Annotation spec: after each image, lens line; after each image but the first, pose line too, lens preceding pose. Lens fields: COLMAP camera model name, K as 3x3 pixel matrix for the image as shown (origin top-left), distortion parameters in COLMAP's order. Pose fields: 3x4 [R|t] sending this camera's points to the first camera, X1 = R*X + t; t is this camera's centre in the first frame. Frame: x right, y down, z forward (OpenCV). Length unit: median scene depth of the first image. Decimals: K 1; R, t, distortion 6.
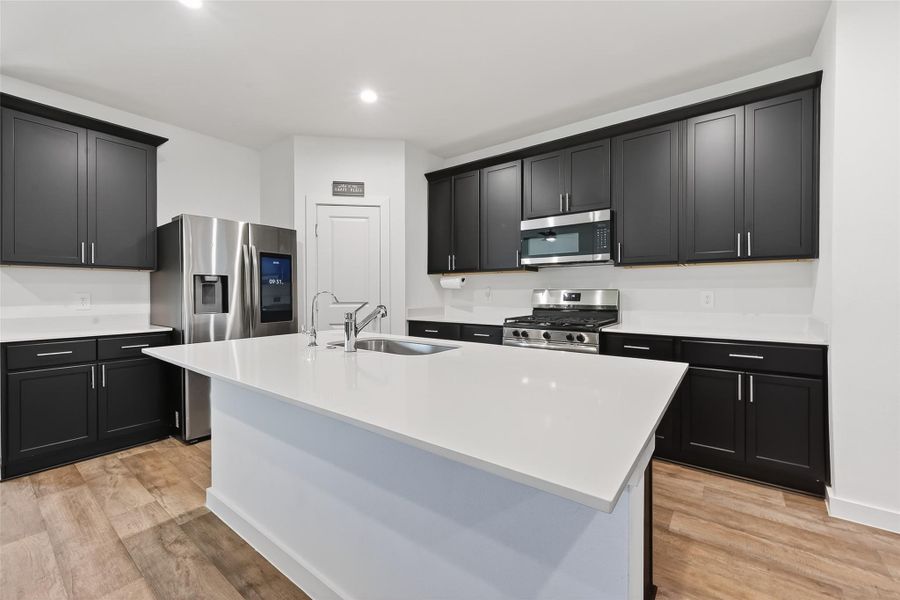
lens RADIAL K [[361.4, 0, 450.1], [0, 361.4, 290.3], [0, 0, 1]] dist [-0.007932, 0.002308]
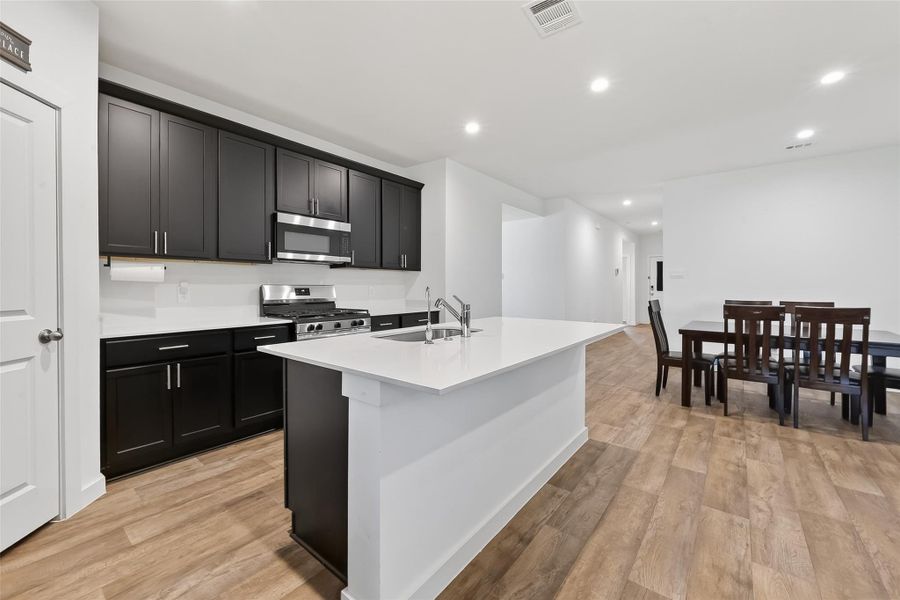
lens RADIAL K [[361.4, 0, 437.3], [0, 361.4, 304.1], [0, 0, 1]] dist [-0.007932, 0.002308]
pose [[0.052607, -0.046030, 0.997554, -0.581881], [-0.002589, 0.998927, 0.046230, 0.002919], [-0.998612, -0.005014, 0.052431, 0.420539]]
